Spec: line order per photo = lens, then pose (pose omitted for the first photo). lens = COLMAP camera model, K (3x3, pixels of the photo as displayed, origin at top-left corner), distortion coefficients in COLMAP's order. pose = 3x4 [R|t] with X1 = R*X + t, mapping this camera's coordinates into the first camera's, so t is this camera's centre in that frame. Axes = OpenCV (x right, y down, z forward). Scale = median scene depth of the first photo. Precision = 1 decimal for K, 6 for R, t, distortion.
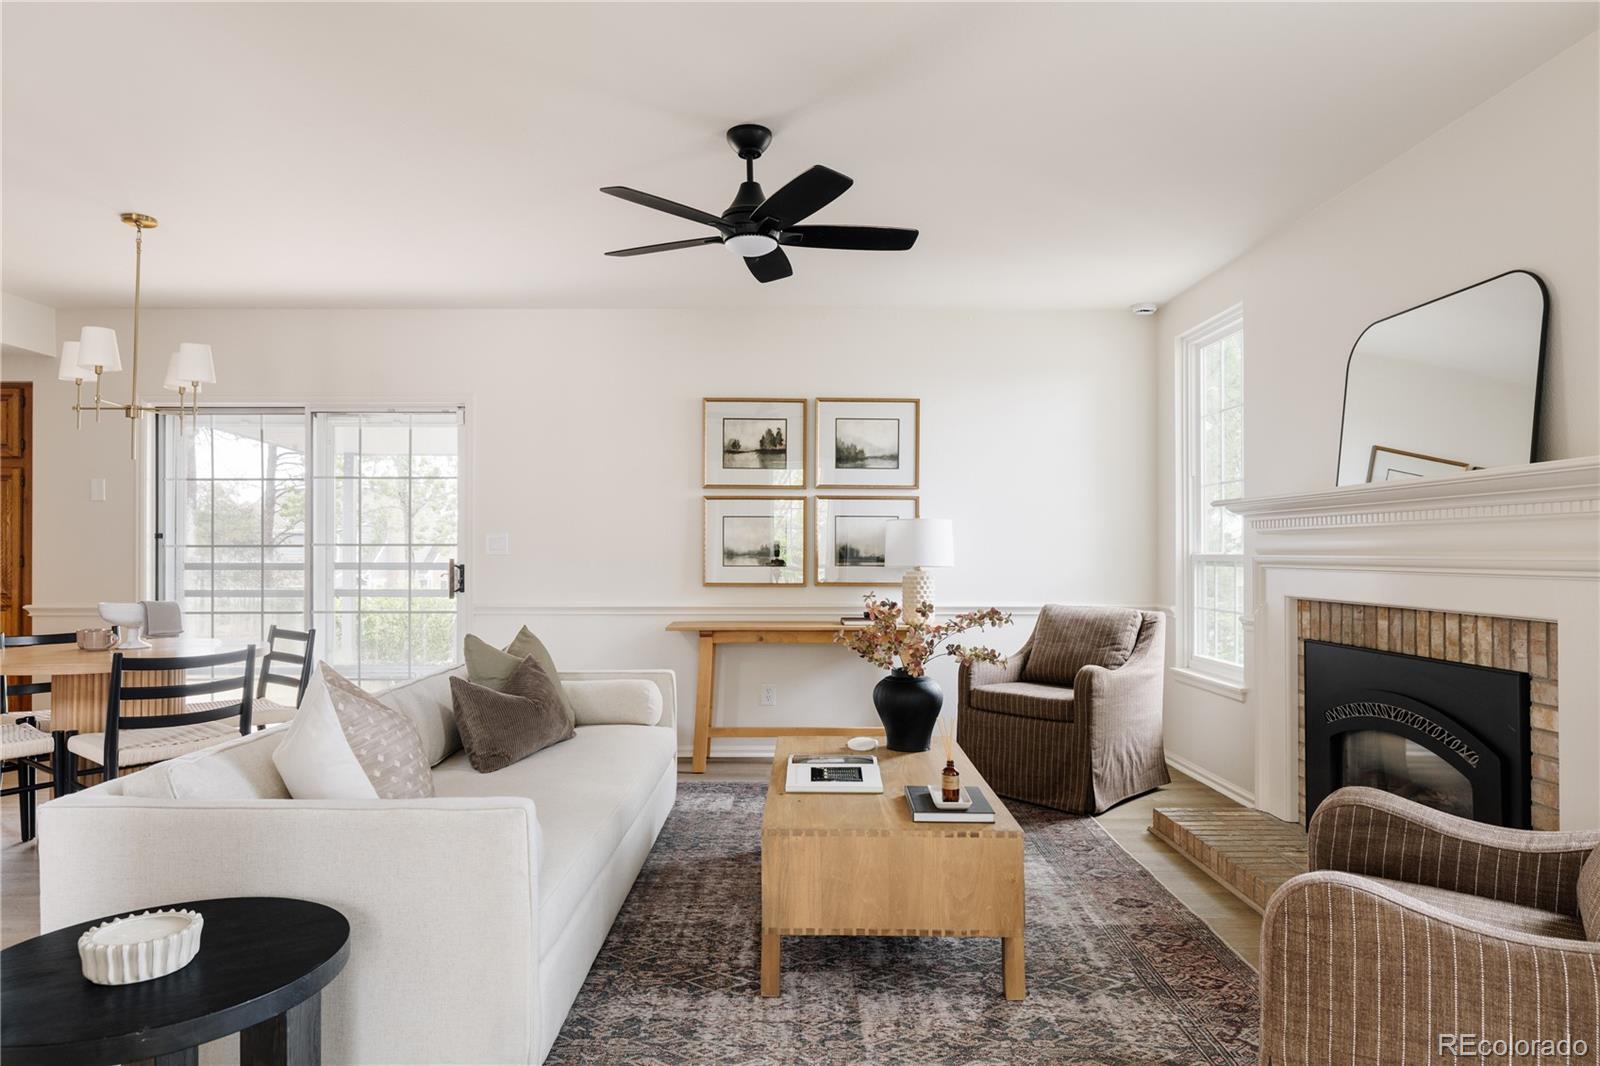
lens RADIAL K [[959.2, 0, 773.6], [0, 959.2, 547.3], [0, 0, 1]] dist [0.004123, -0.000644]
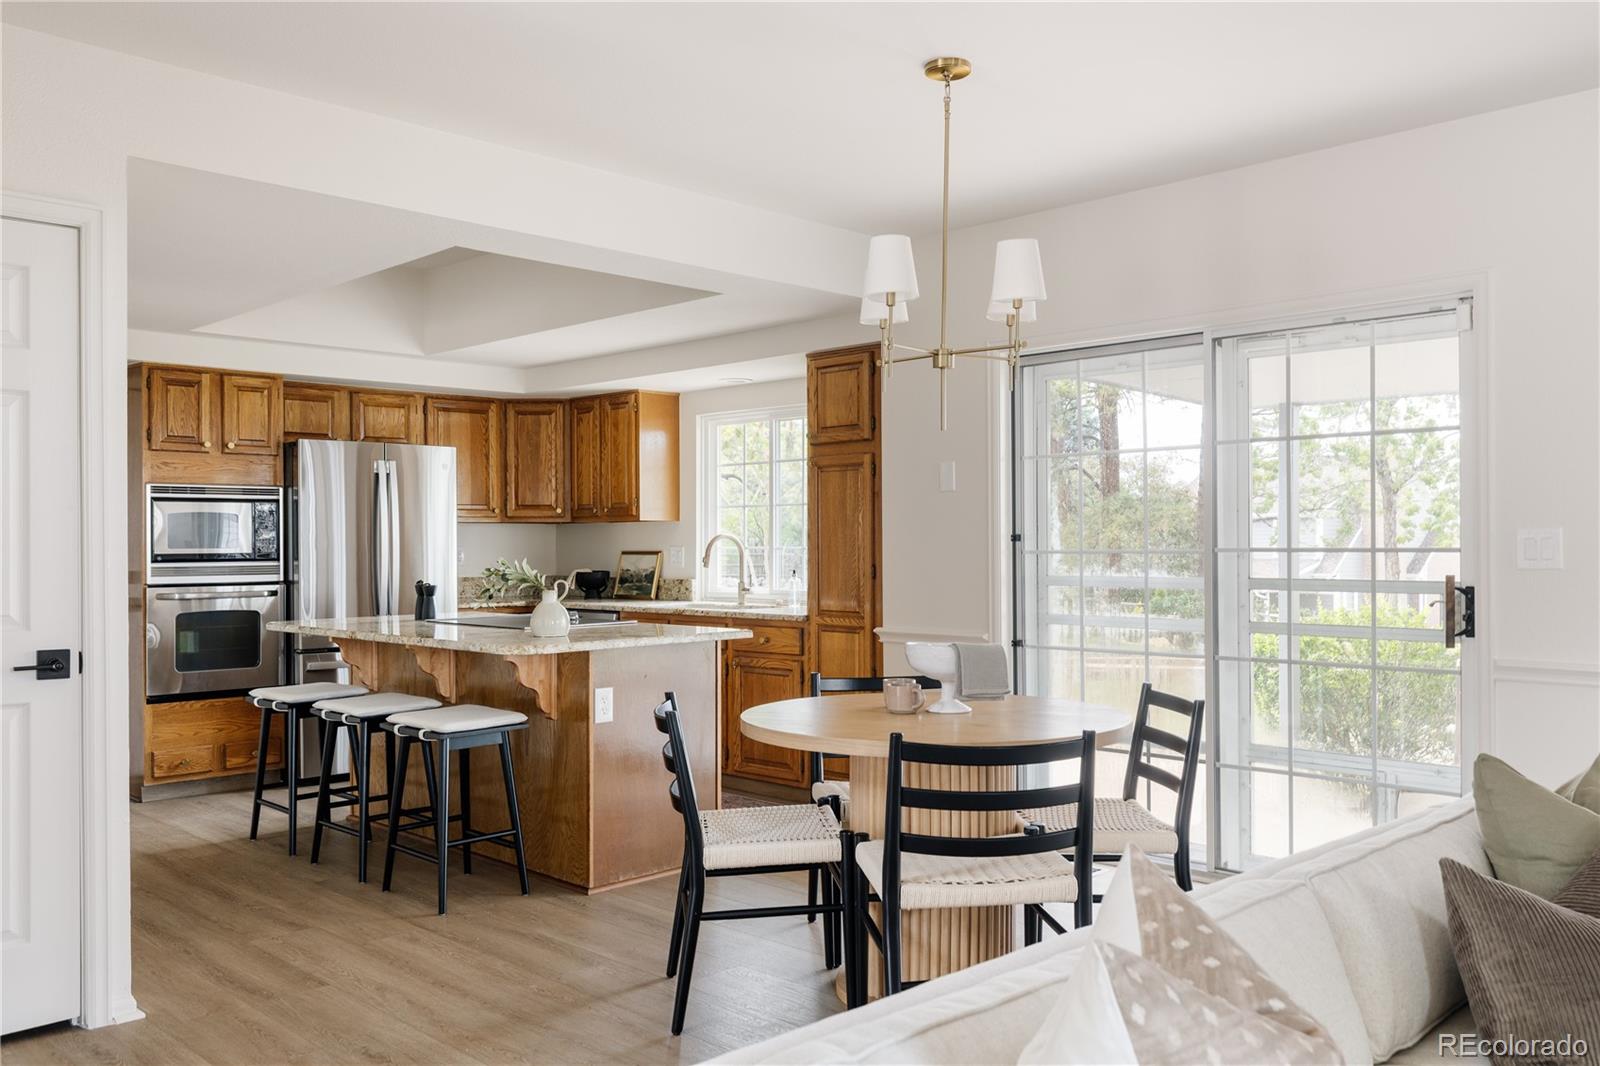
lens RADIAL K [[1309.2, 0, 809.2], [0, 1309.2, 540.4], [0, 0, 1]] dist [-0.004103, -0.009659]
pose [[0.708695, -0.005222, -0.705496, -0.079873], [0.007668, 0.999971, 0.000300, -0.013847], [0.705473, -0.005623, 0.708714, 0.251237]]
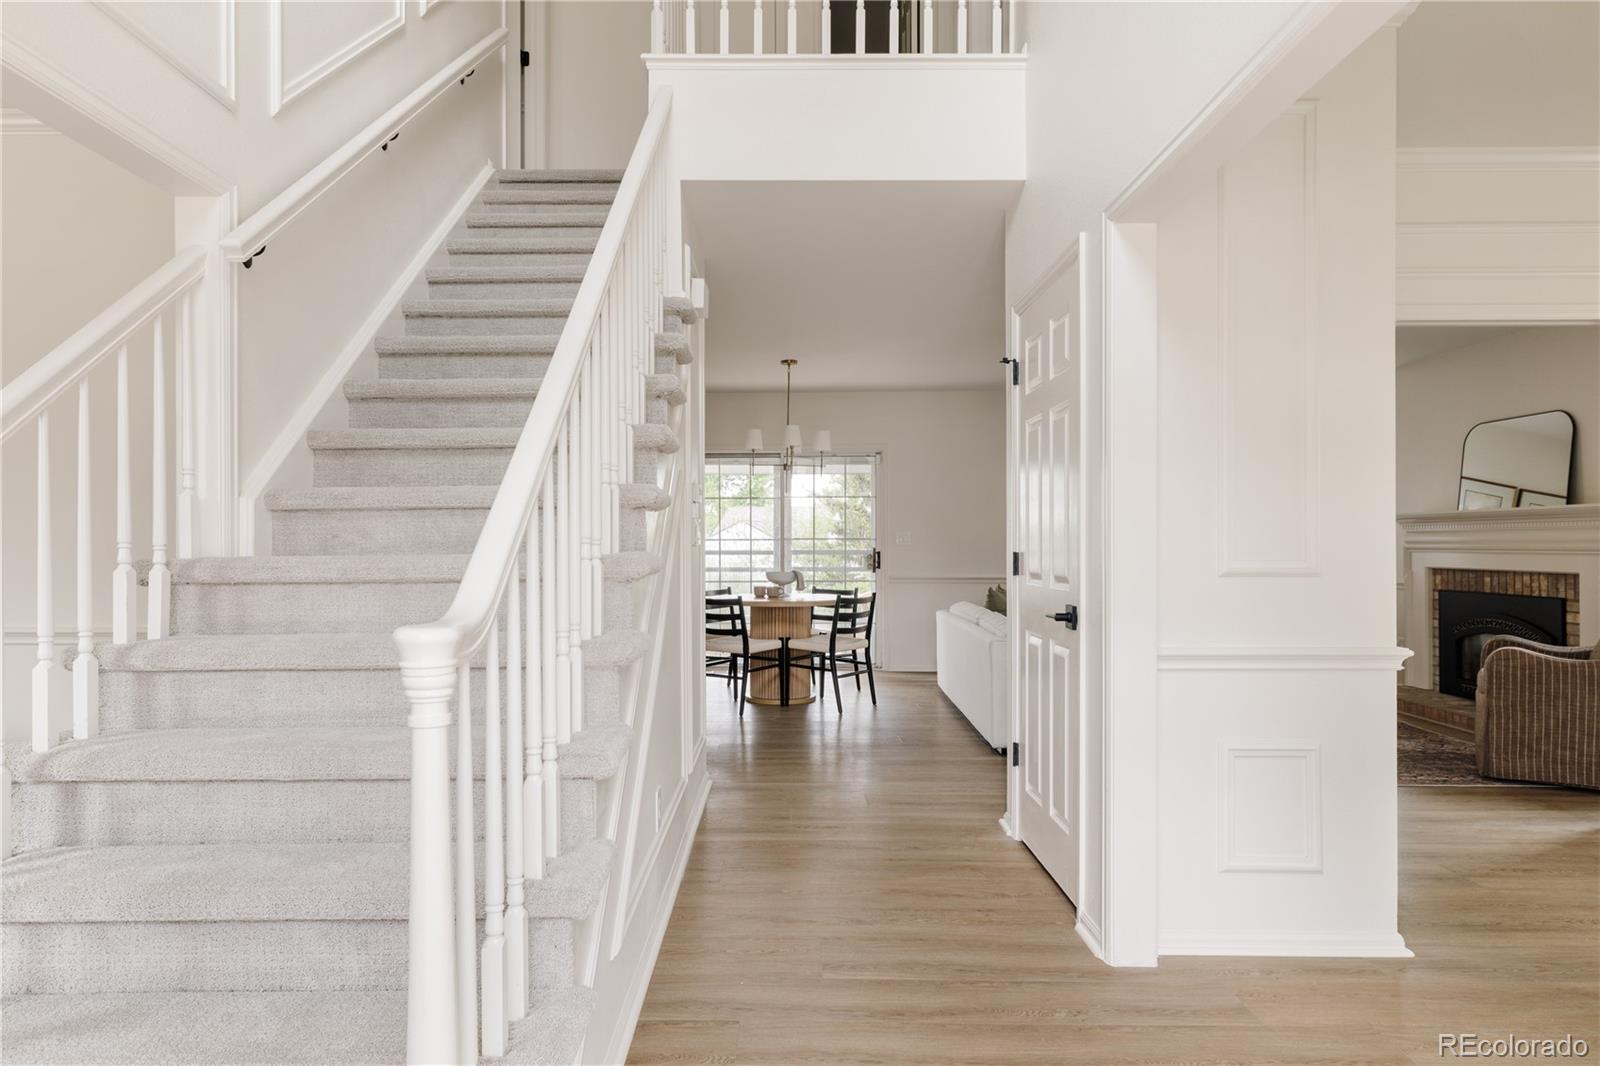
lens RADIAL K [[922.2, 0, 782.2], [0, 922.2, 539.3], [0, 0, 1]] dist [0.015329, -0.012558]
pose [[0.999974, -0.002079, -0.006847, -0.579499], [0.002095, 0.999995, 0.002420, -0.007721], [0.006842, -0.002434, 0.999974, -0.661115]]
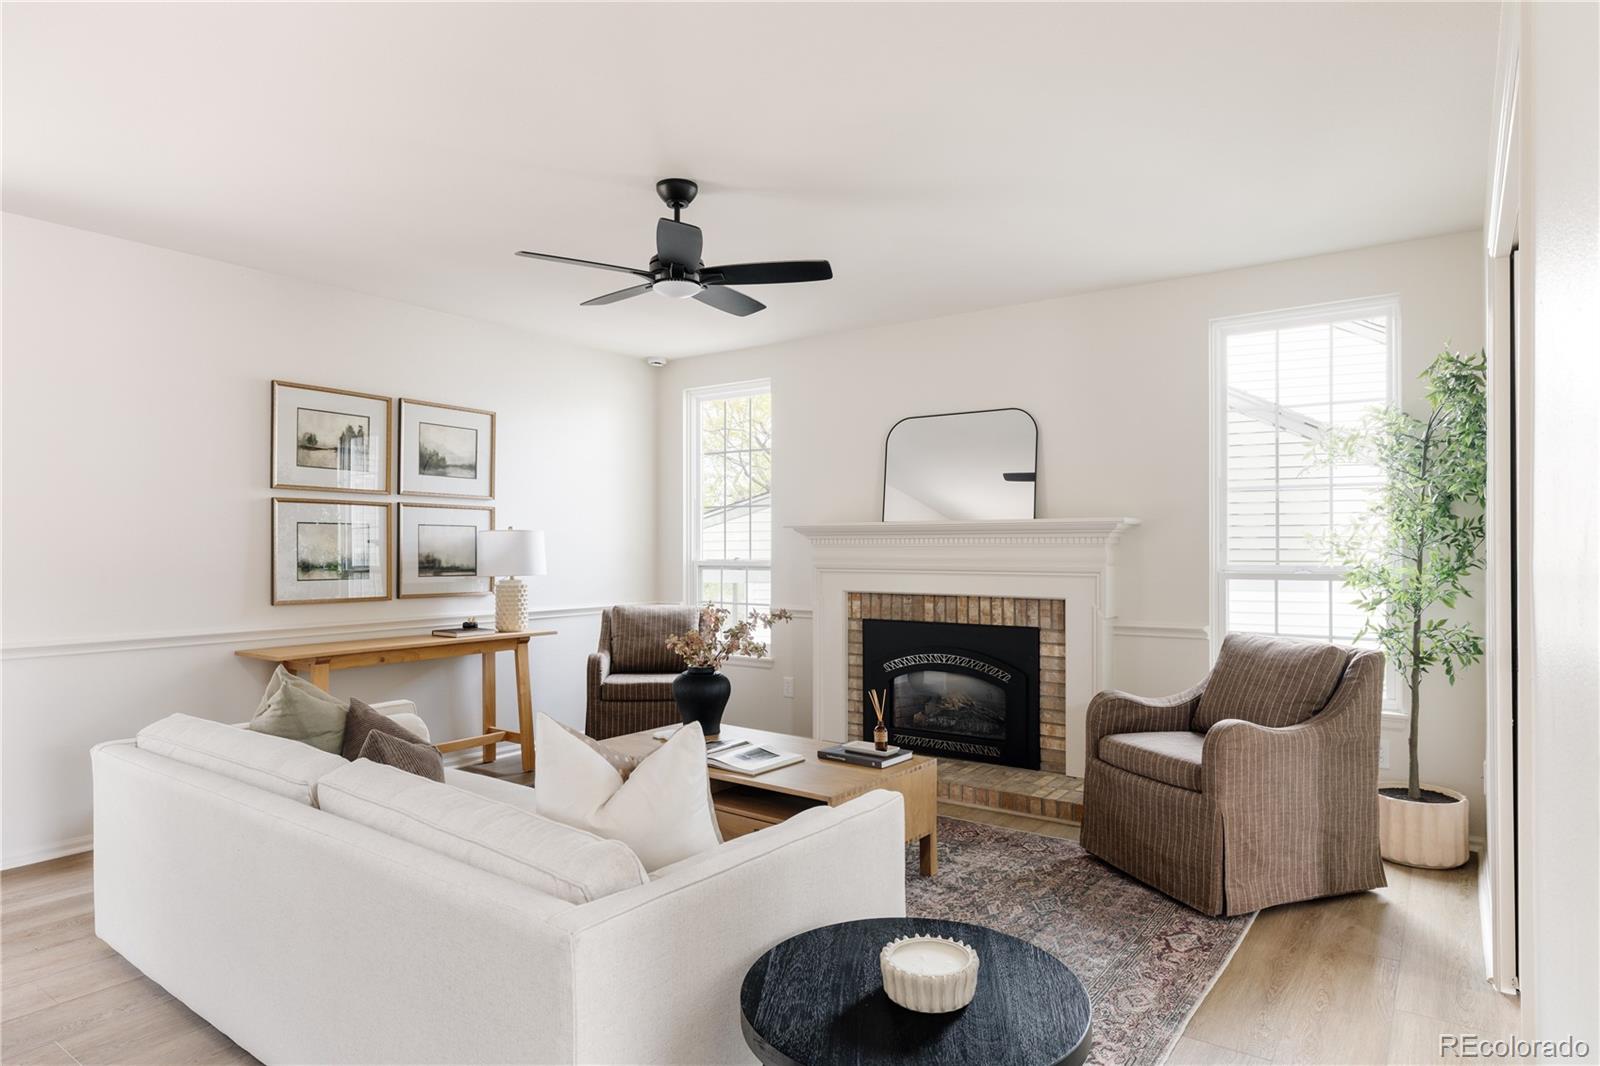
lens RADIAL K [[922.2, 0, 803.6], [0, 922.2, 539.0], [0, 0, 1]] dist [0.015329, -0.012558]
pose [[0.584484, 0.007027, 0.811375, -0.550894], [-0.003578, 0.999975, -0.006083, -0.016794], [-0.811397, 0.000652, 0.584495, 0.183731]]
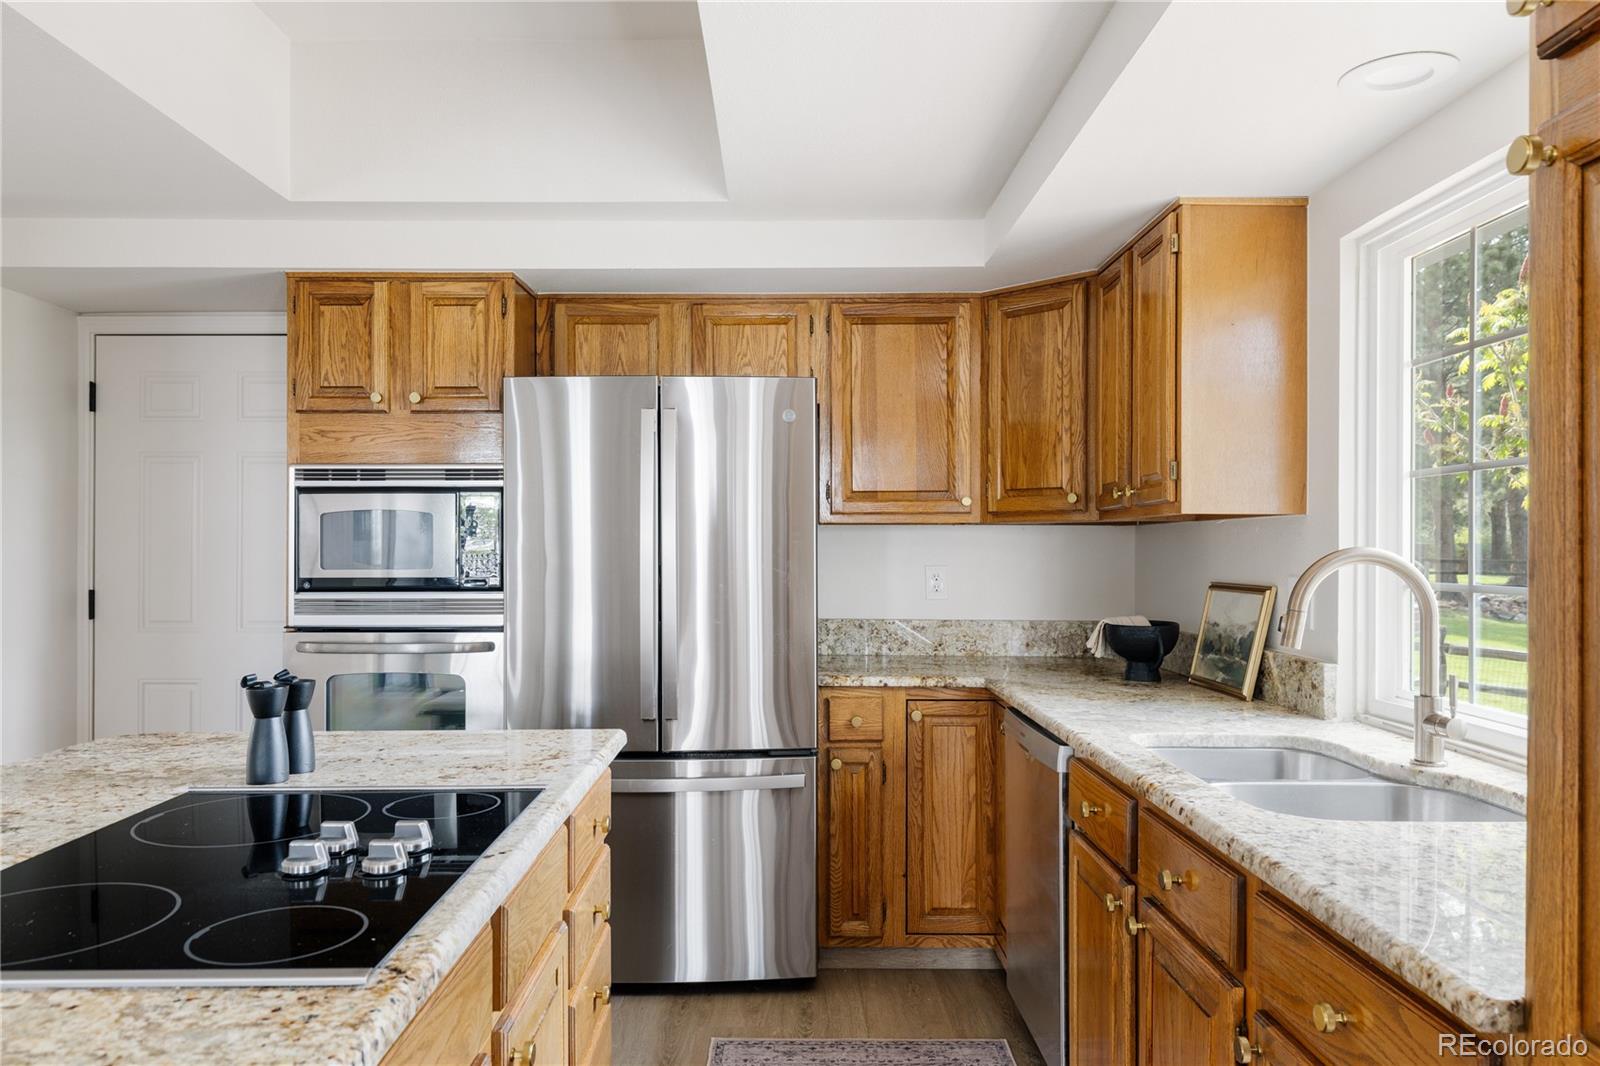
lens RADIAL K [[1084.5, 0, 794.4], [0, 1084.5, 547.2], [0, 0, 1]] dist [0.009679, -0.002084]
pose [[0.005067, -0.001571, -0.999986, -0.838709], [0.003412, 0.999993, -0.001554, -0.022459], [0.999981, -0.003404, 0.005072, 1.078171]]
